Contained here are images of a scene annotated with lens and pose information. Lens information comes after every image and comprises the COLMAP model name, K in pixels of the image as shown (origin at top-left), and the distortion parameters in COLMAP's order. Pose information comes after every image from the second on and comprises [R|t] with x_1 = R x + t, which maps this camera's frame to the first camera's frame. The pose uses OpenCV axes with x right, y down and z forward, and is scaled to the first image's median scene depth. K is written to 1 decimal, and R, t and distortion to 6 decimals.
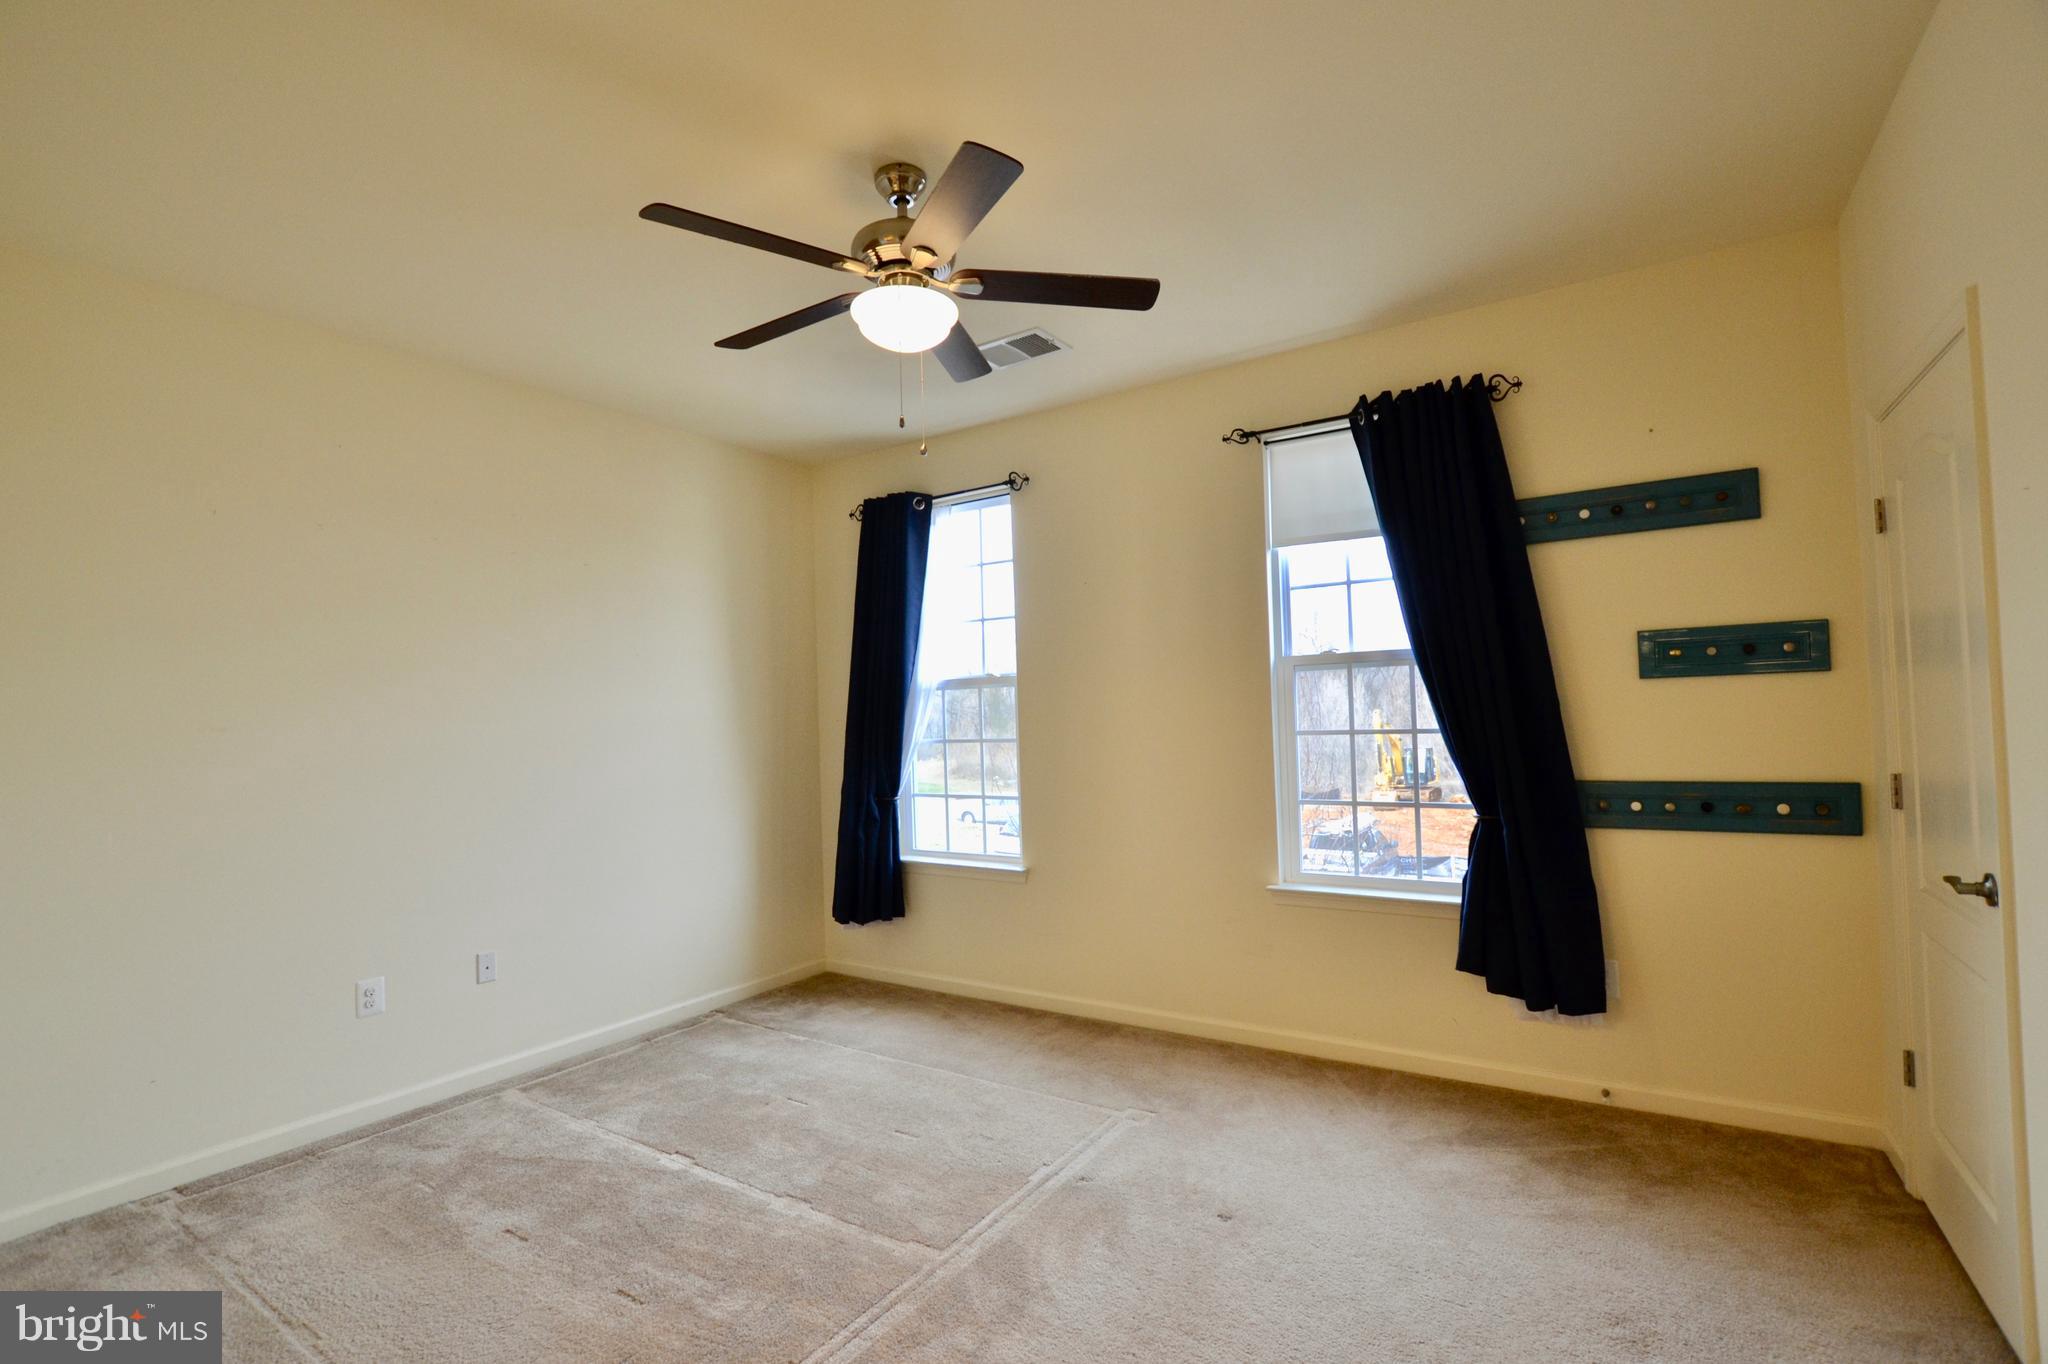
lens RADIAL K [[915.5, 0, 1020.4], [0, 915.5, 689.0], [0, 0, 1]] dist [-0.024740, 0.004071]
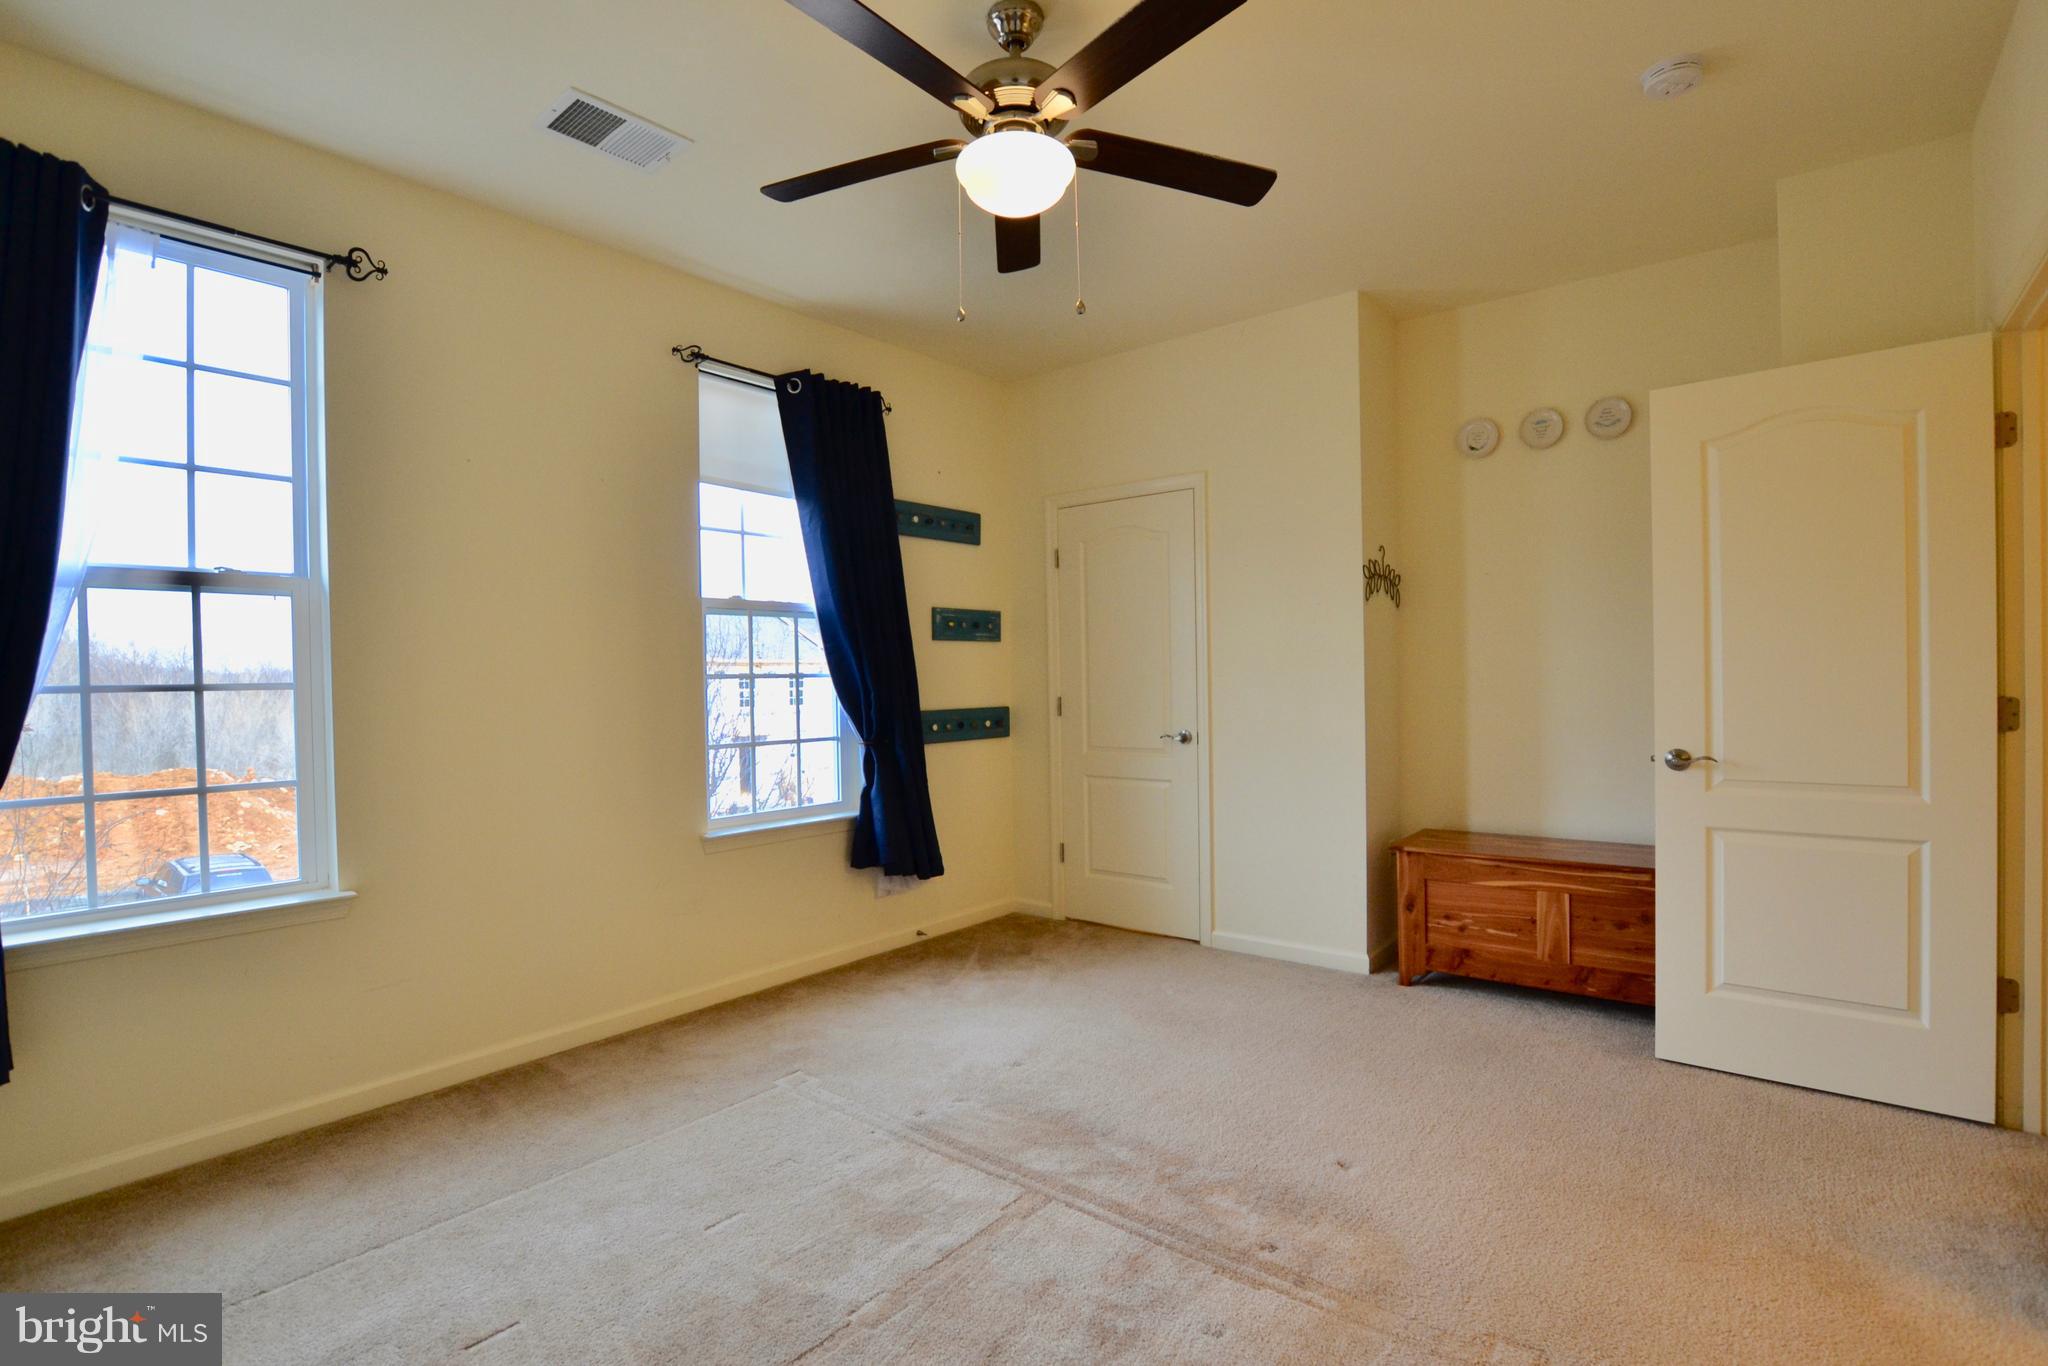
lens RADIAL K [[956.4, 0, 1020.0], [0, 956.4, 690.6], [0, 0, 1]] dist [-0.023098, 0.002877]
pose [[0.116912, 0.009236, 0.993099, -0.863676], [-0.021145, 0.999753, -0.006808, 0.080446], [-0.992917, -0.020203, 0.117078, 0.713369]]
